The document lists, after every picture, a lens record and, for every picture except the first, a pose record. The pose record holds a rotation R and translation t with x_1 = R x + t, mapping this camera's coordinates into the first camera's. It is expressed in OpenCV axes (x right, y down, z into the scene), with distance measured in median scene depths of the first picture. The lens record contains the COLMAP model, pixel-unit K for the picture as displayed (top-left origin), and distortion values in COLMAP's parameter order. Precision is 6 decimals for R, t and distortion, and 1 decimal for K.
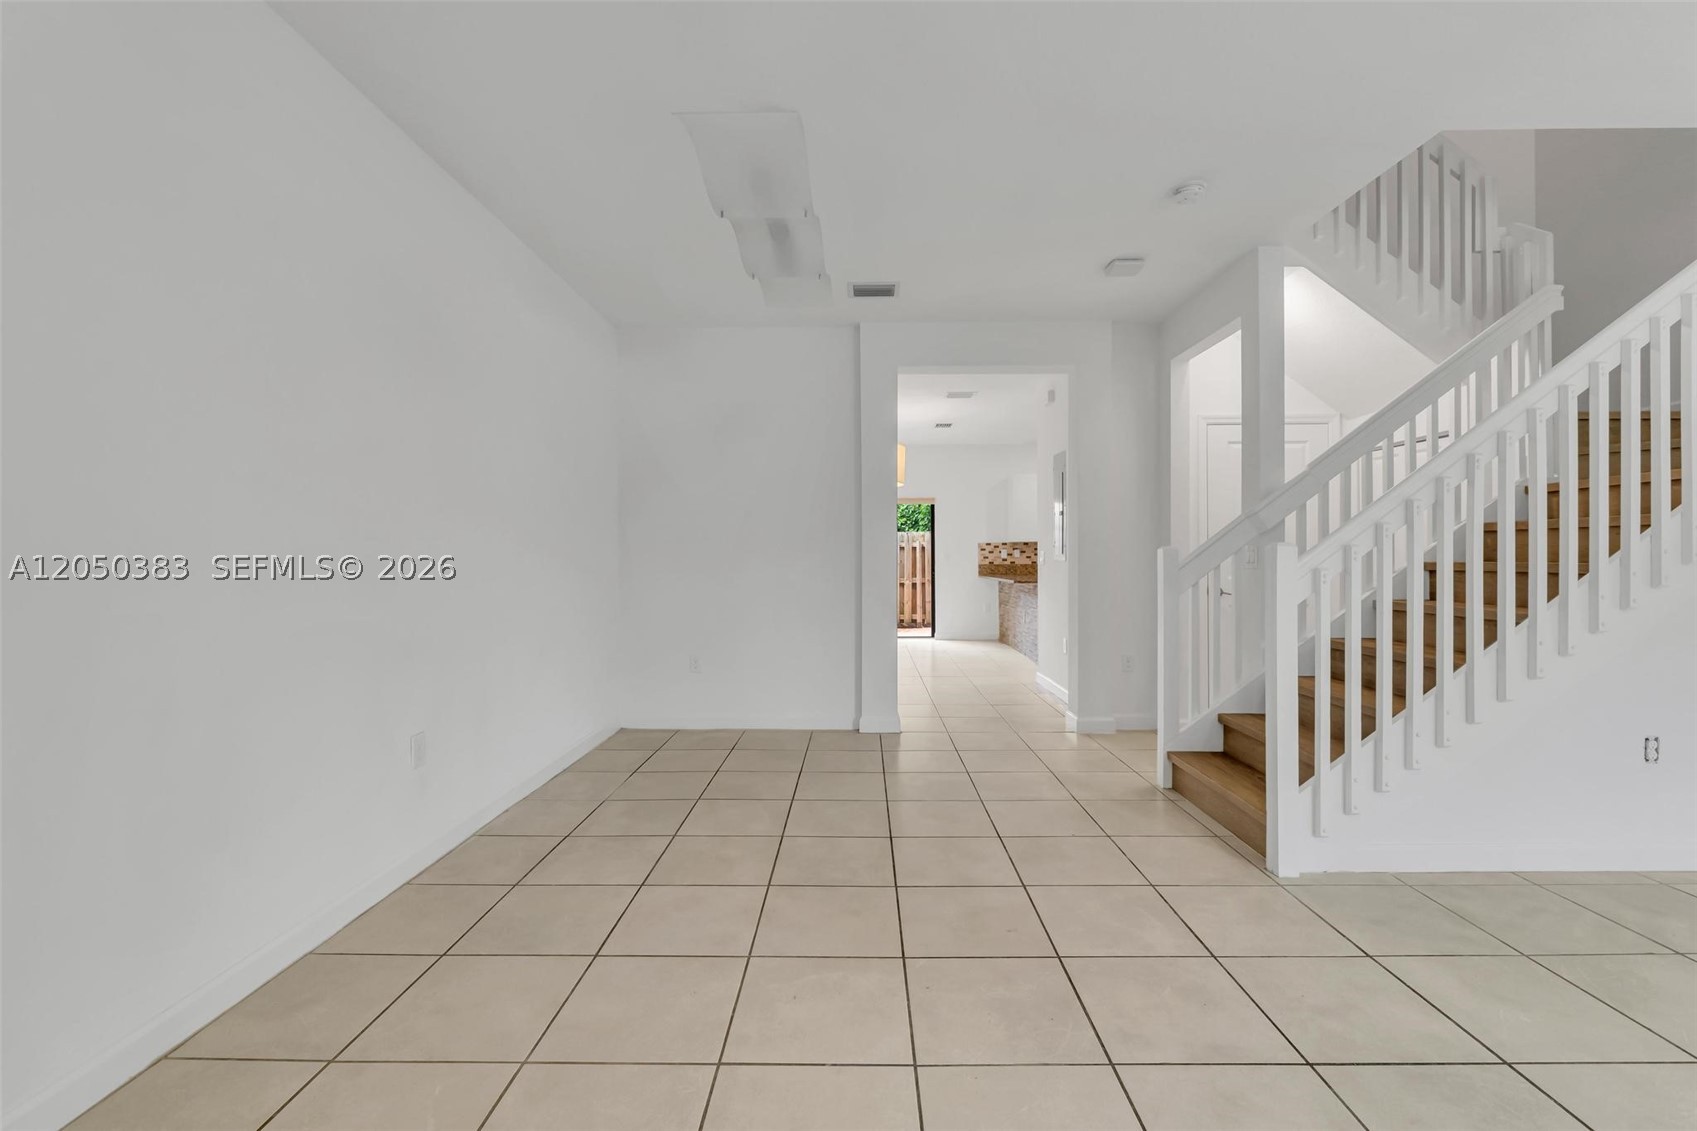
lens RADIAL K [[724.0, 0, 853.2], [0, 724.0, 559.7], [0, 0, 1]] dist [-0.003025, -0.000475]
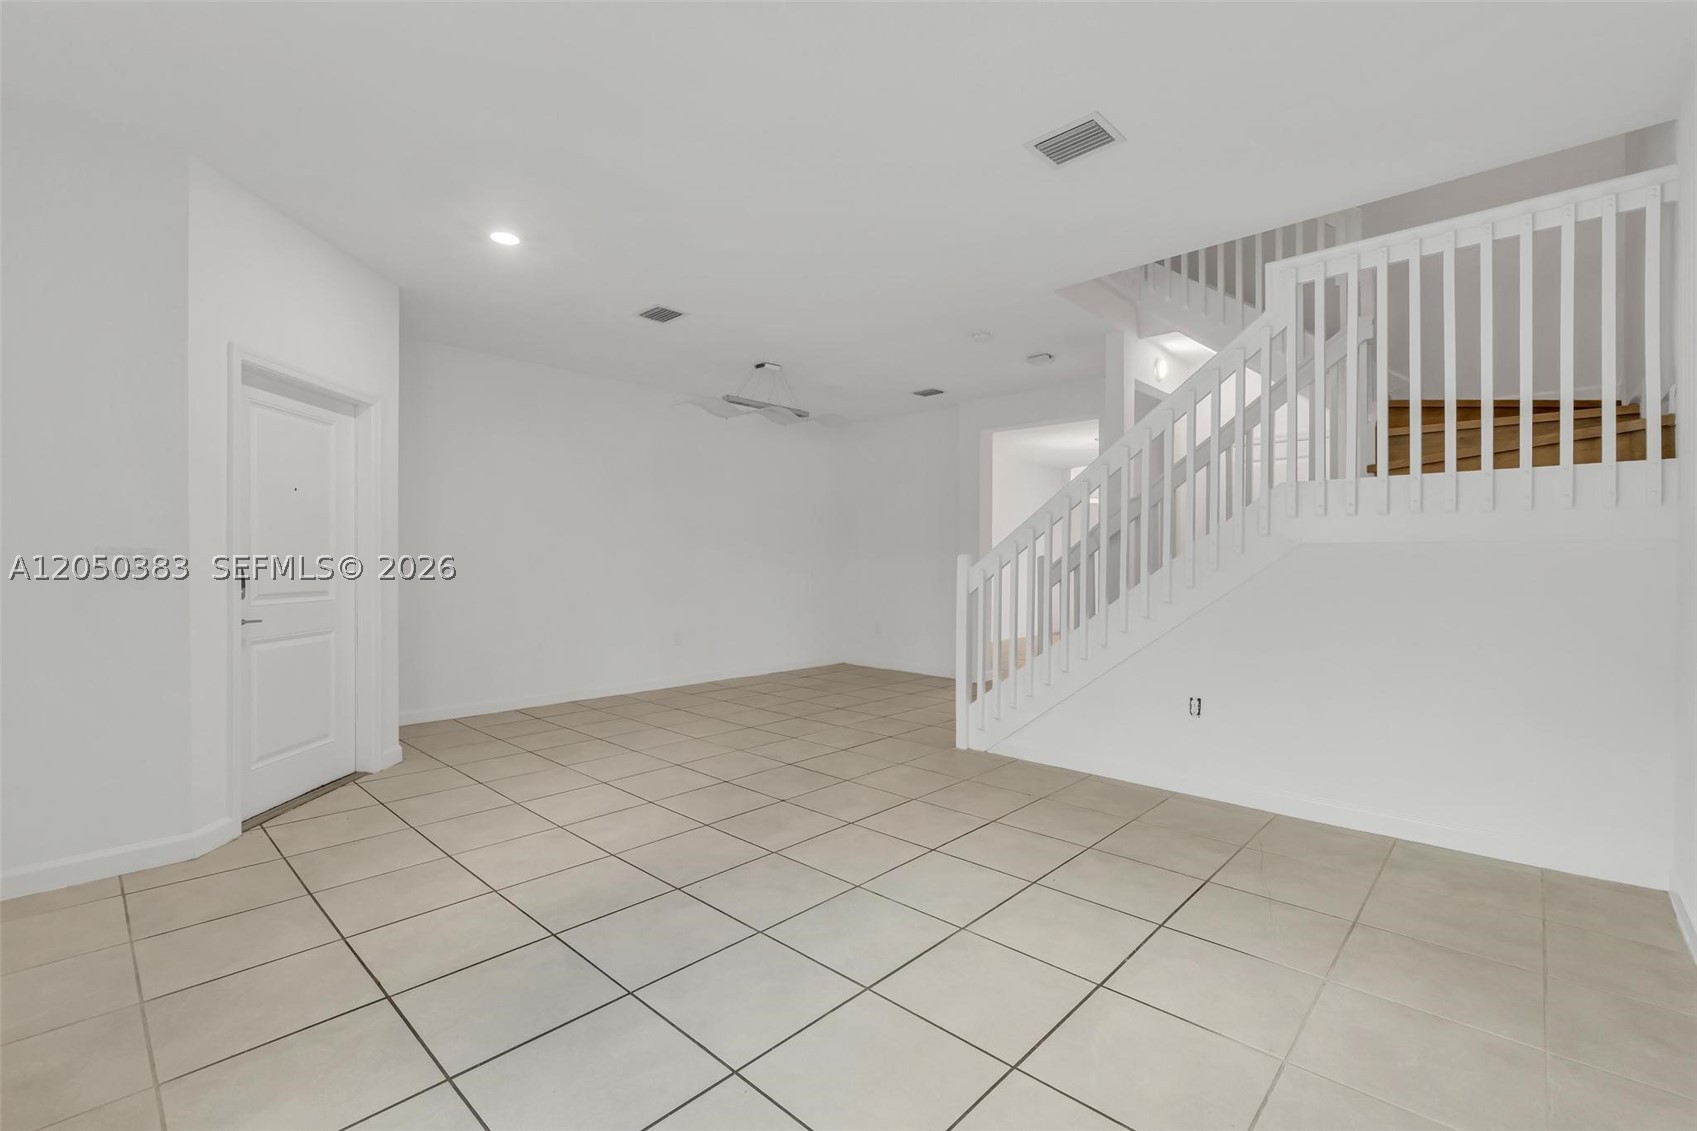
lens RADIAL K [[734.3, 0, 845.6], [0, 734.3, 570.5], [0, 0, 1]] dist [-0.001180, -0.000124]
pose [[0.735552, 0.015871, -0.677282, 0.884711], [-0.007127, 0.999852, 0.015690, -0.006582], [0.677431, -0.006714, 0.735556, -0.265845]]
